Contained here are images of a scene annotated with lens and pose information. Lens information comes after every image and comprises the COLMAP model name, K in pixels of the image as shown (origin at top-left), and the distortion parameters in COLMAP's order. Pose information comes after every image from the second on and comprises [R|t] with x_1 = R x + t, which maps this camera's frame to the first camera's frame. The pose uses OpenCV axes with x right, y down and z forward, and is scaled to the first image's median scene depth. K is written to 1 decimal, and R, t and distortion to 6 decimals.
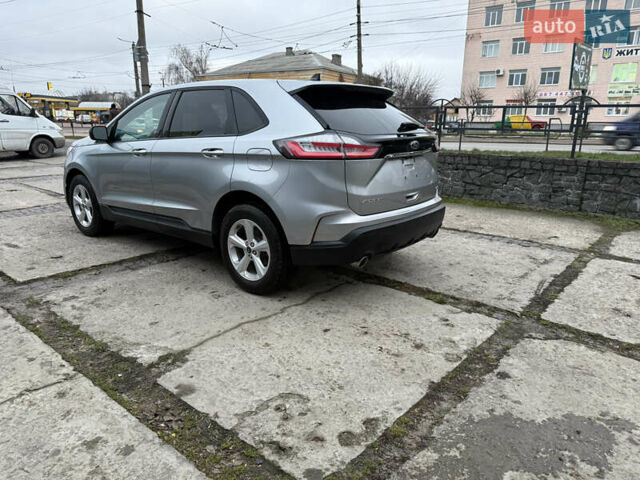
lens RADIAL K [[452.2, 0, 315.6], [0, 452.2, 237.4], [0, 0, 1]] dist [0.031610, -0.044481]
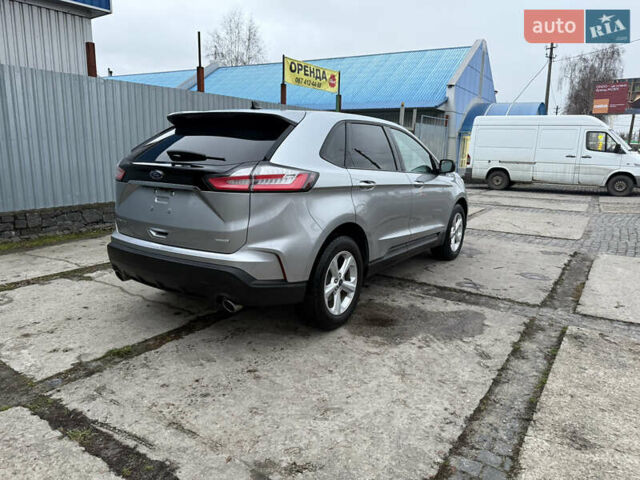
lens RADIAL K [[452.2, 0, 318.8], [0, 452.2, 236.8], [0, 0, 1]] dist [0.031610, -0.044481]
pose [[0.109175, 0.186034, -0.976459, 1.051139], [-0.265777, 0.952030, 0.151664, -0.284170], [0.957833, 0.242962, 0.153382, 1.106189]]
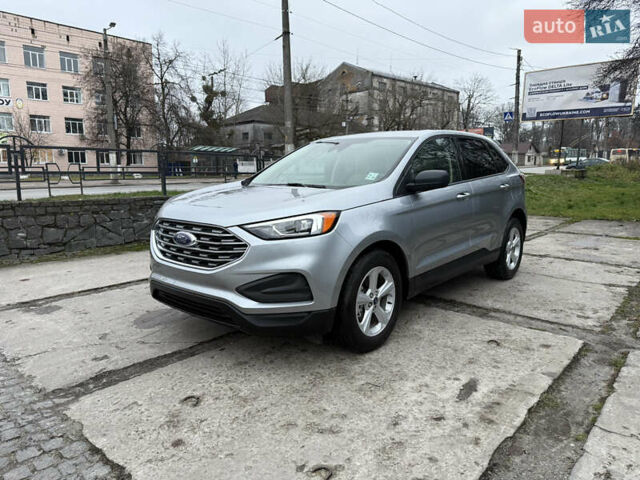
lens RADIAL K [[452.2, 0, 318.3], [0, 452.2, 238.6], [0, 0, 1]] dist [0.031610, -0.044481]
pose [[0.020160, -0.158634, 0.987132, -1.548544], [0.251673, 0.956344, 0.148547, -0.365245], [-0.967602, 0.245440, 0.059203, 1.441914]]
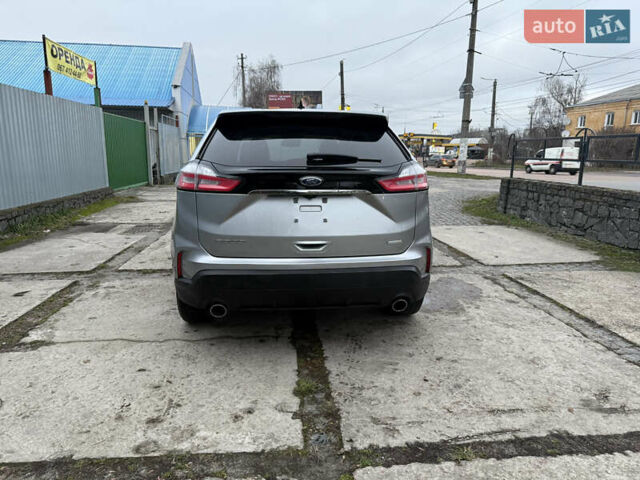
lens RADIAL K [[452.2, 0, 318.6], [0, 452.2, 237.6], [0, 0, 1]] dist [0.031610, -0.044481]
pose [[0.718330, 0.124955, -0.684389, 0.716560], [-0.174671, 0.984620, -0.003563, -0.099896], [0.673418, 0.122103, 0.729108, 0.419524]]
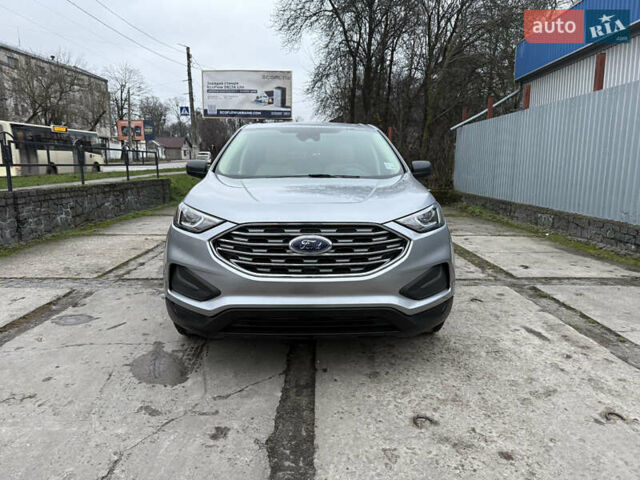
lens RADIAL K [[452.2, 0, 323.0], [0, 452.2, 241.5], [0, 0, 1]] dist [0.031610, -0.044481]
pose [[-0.659183, -0.136575, 0.739476, -1.243056], [0.181614, 0.925344, 0.332797, -0.519982], [-0.729722, 0.353673, -0.585168, 2.083661]]
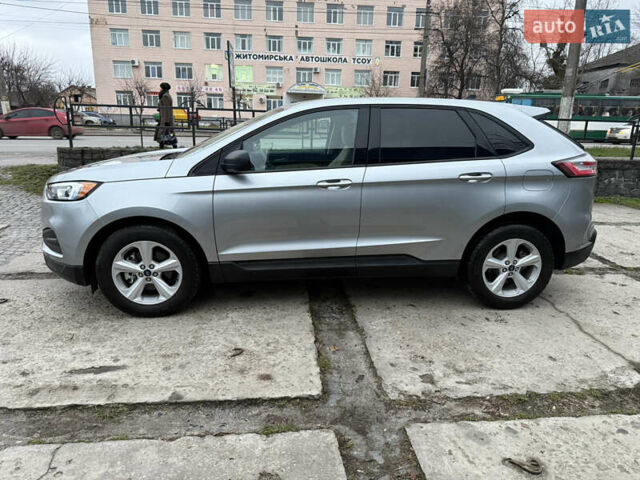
lens RADIAL K [[452.2, 0, 320.4], [0, 452.2, 238.2], [0, 0, 1]] dist [0.031610, -0.044481]
pose [[0.694465, -0.177372, 0.697322, -1.103160], [0.161425, 0.982842, 0.089234, -0.191143], [-0.701185, 0.050595, 0.711182, 0.533342]]
